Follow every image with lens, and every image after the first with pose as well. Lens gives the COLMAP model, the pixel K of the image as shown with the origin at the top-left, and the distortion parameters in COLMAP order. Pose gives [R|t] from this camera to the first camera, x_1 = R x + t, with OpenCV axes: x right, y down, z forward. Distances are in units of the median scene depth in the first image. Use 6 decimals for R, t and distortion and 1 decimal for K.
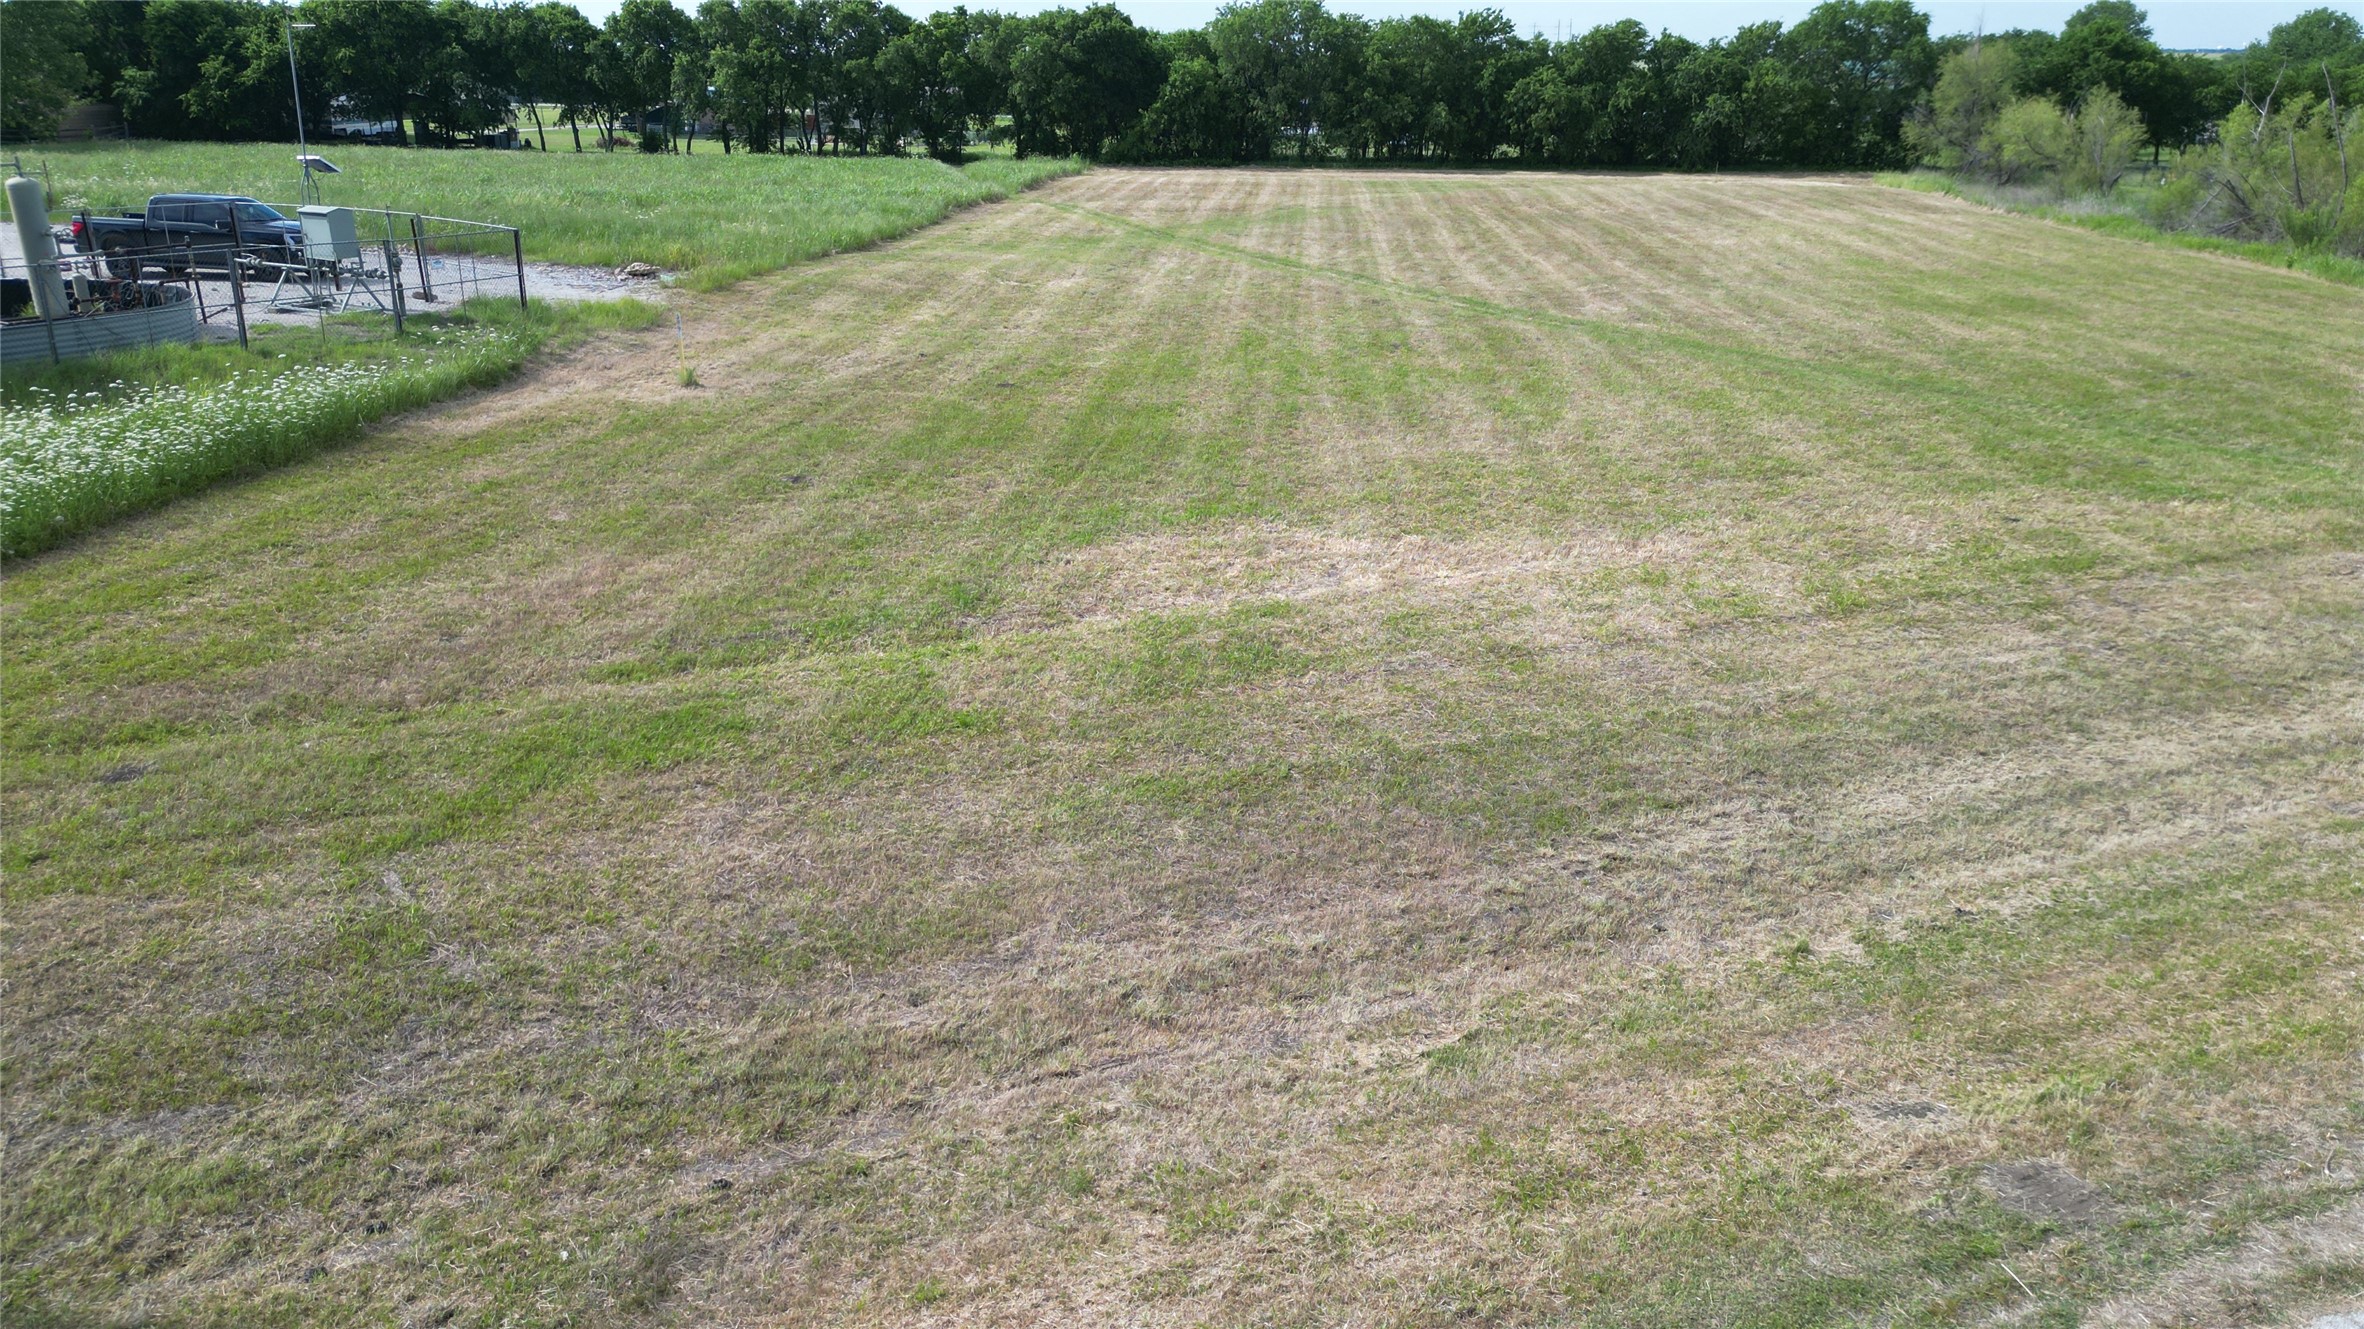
lens RADIAL K [[1654.3, 0, 1182.0], [0, 1654.3, 664.5], [0, 0, 1]] dist [0.085590, -0.091505]
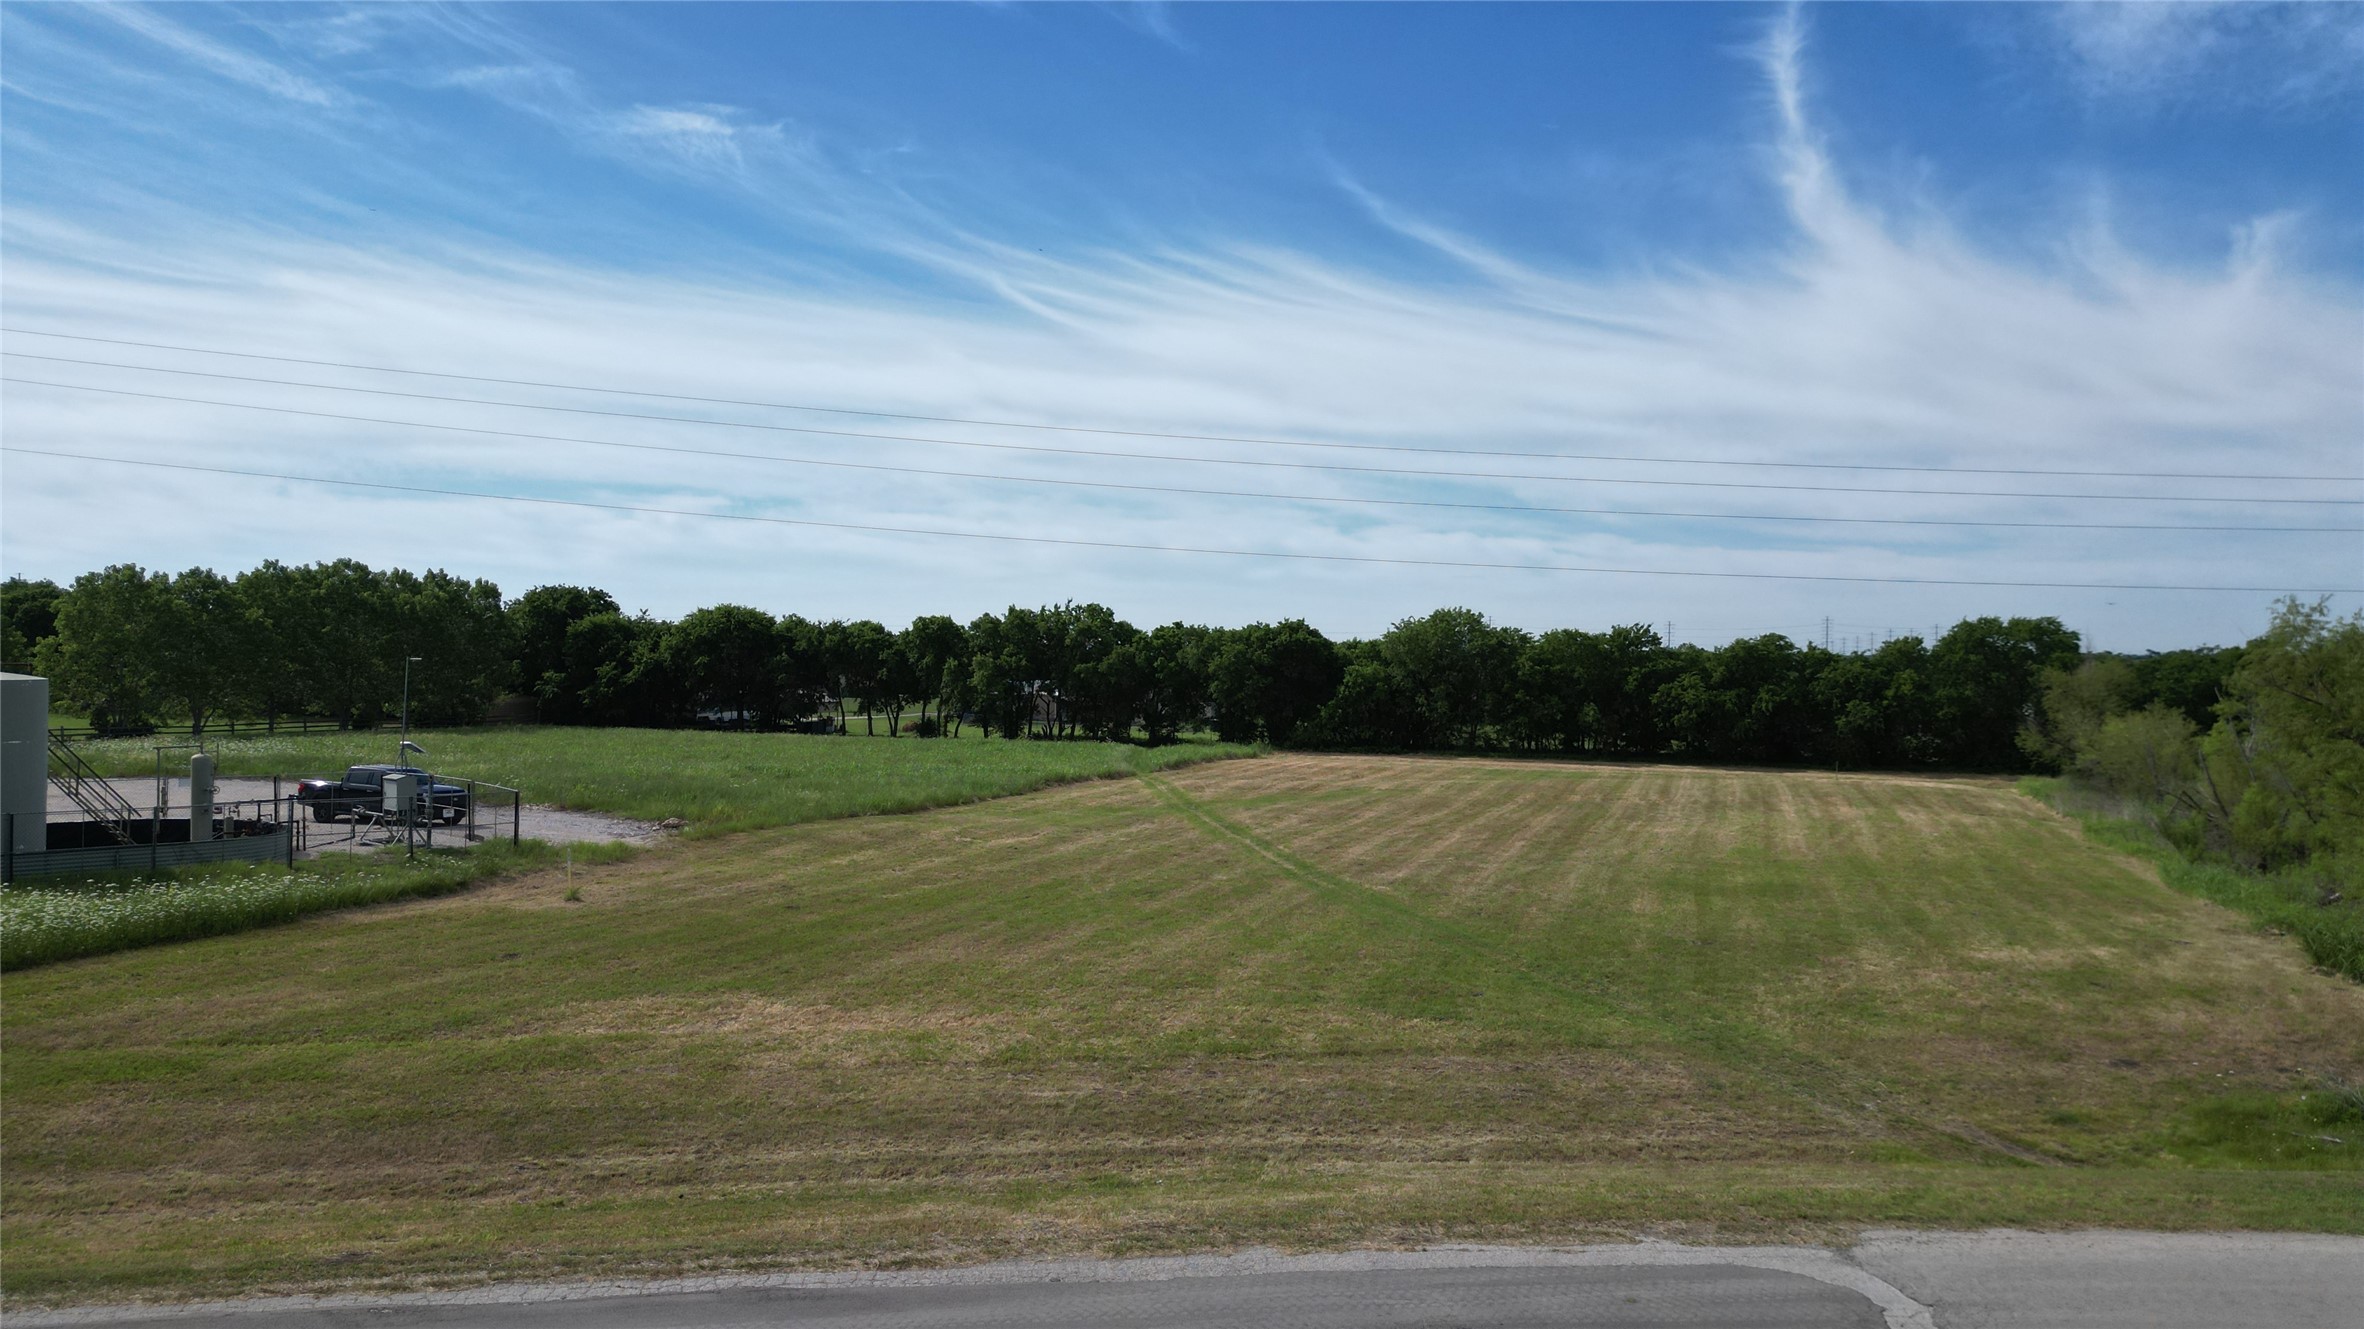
lens RADIAL K [[1654.3, 0, 1182.0], [0, 1654.3, 664.5], [0, 0, 1]] dist [0.085590, -0.091505]
pose [[0.972195, 0.005252, -0.234115, 0.593661], [-0.083326, 0.942074, -0.324889, 0.065989], [0.218848, 0.335363, 0.916317, -0.262265]]
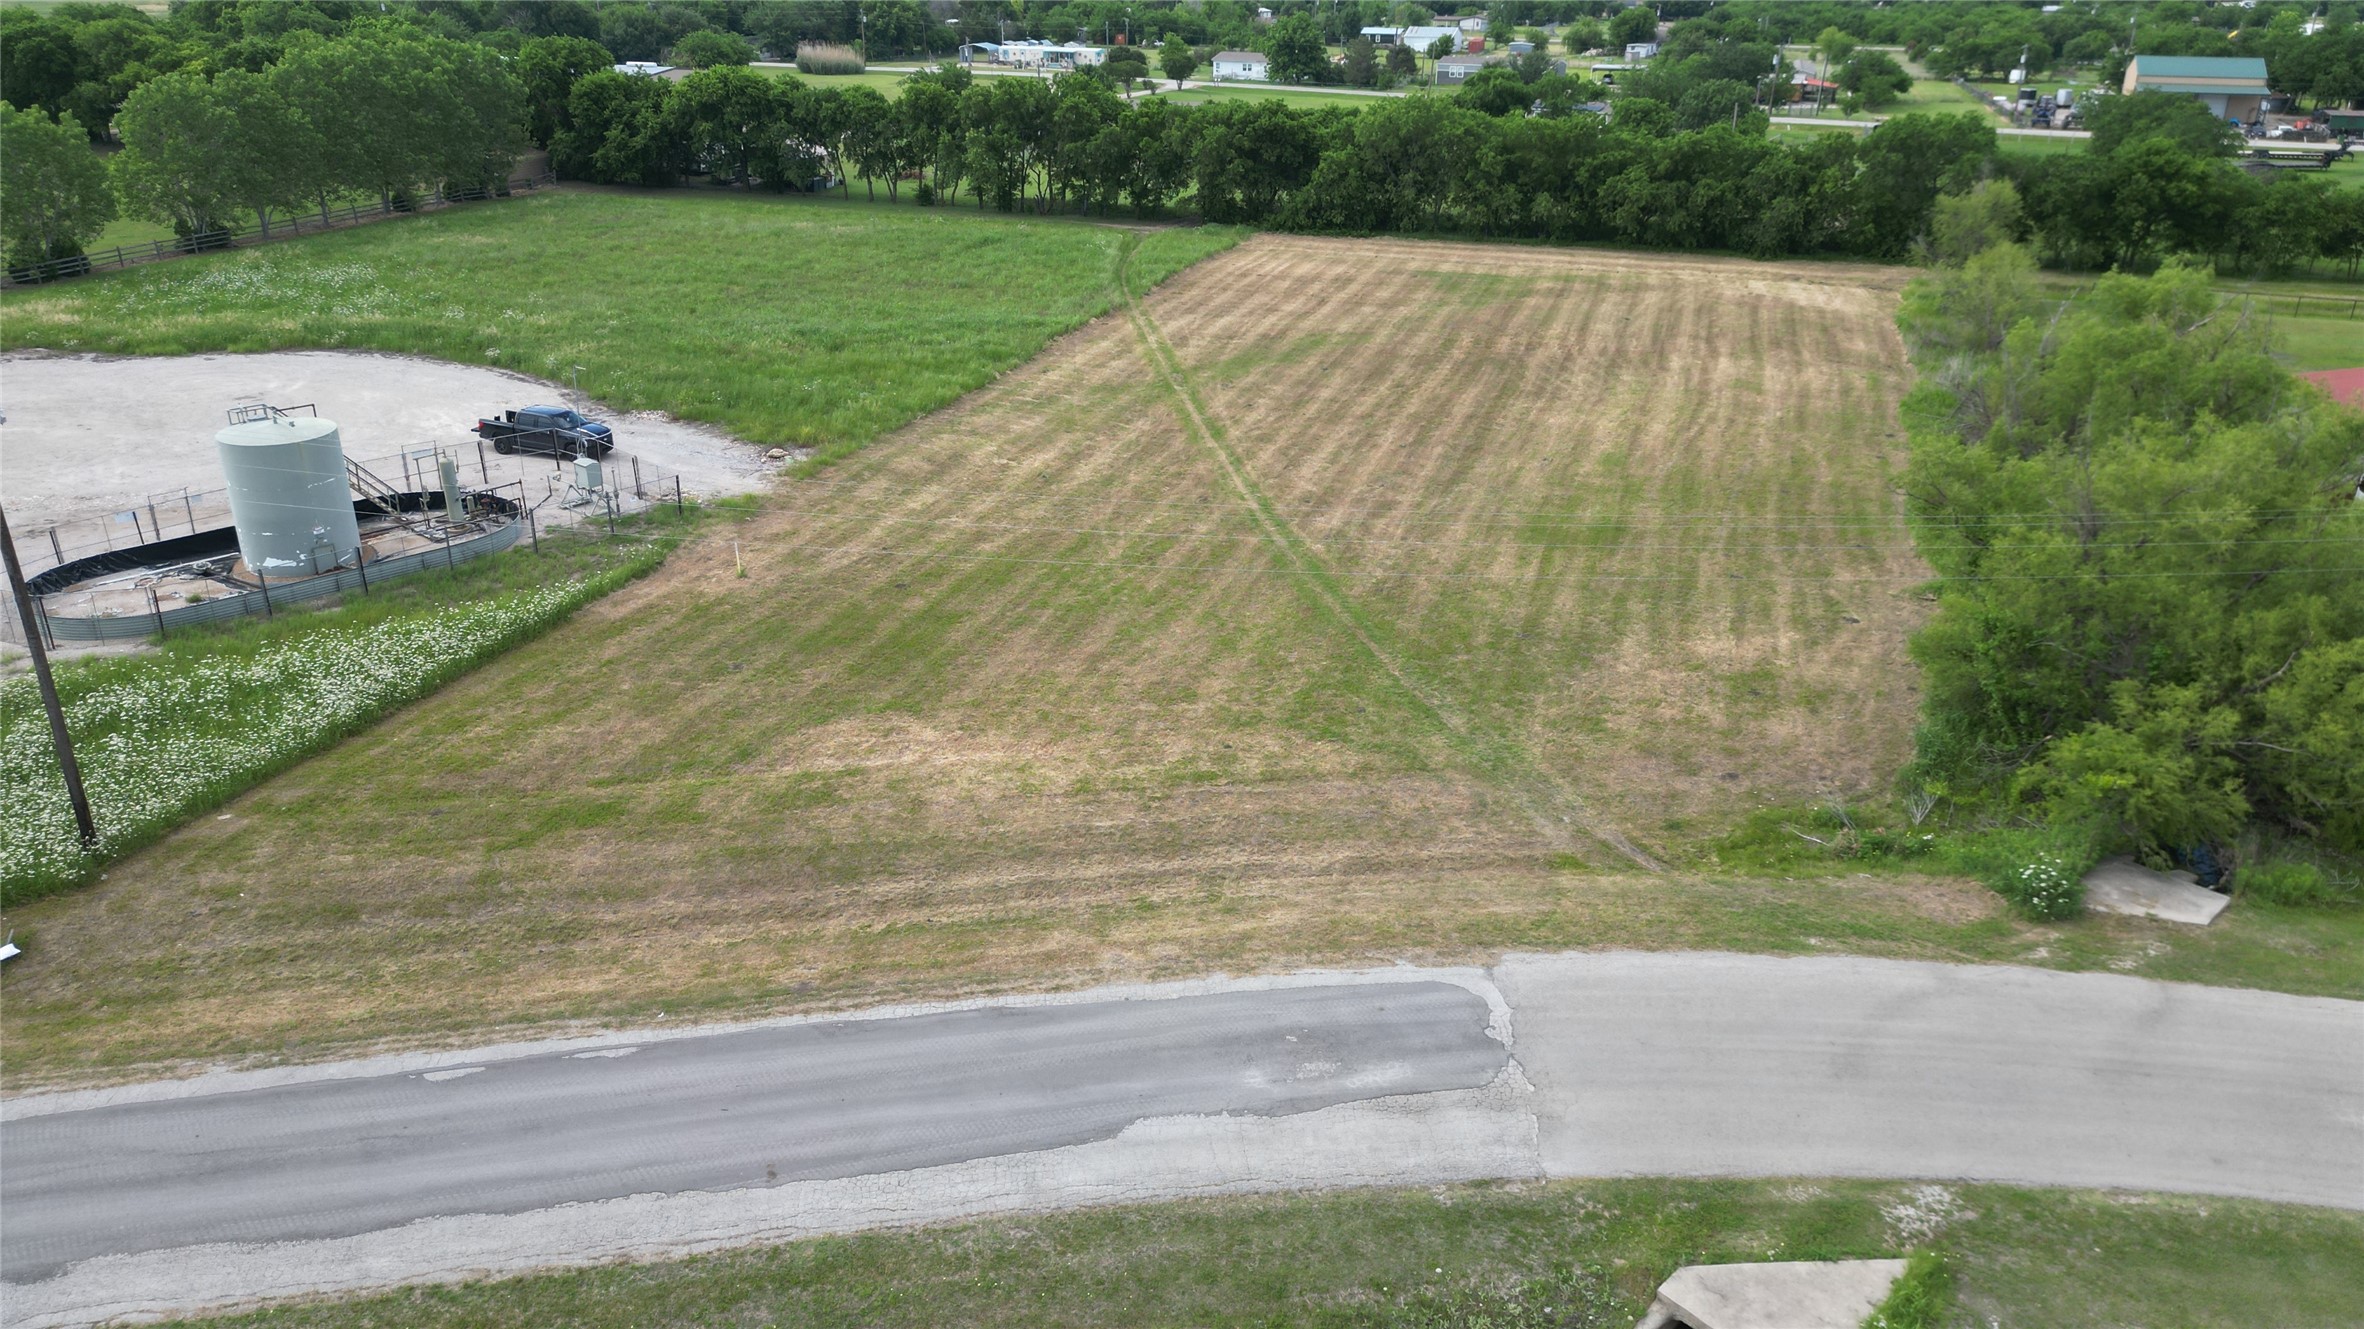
lens RADIAL K [[1654.3, 0, 1182.0], [0, 1654.3, 664.5], [0, 0, 1]] dist [0.085590, -0.091505]
pose [[0.974863, 0.090420, -0.203631, 0.698716], [-0.076886, 0.994332, 0.073438, -0.280928], [0.209117, -0.055935, 0.976290, -0.915053]]
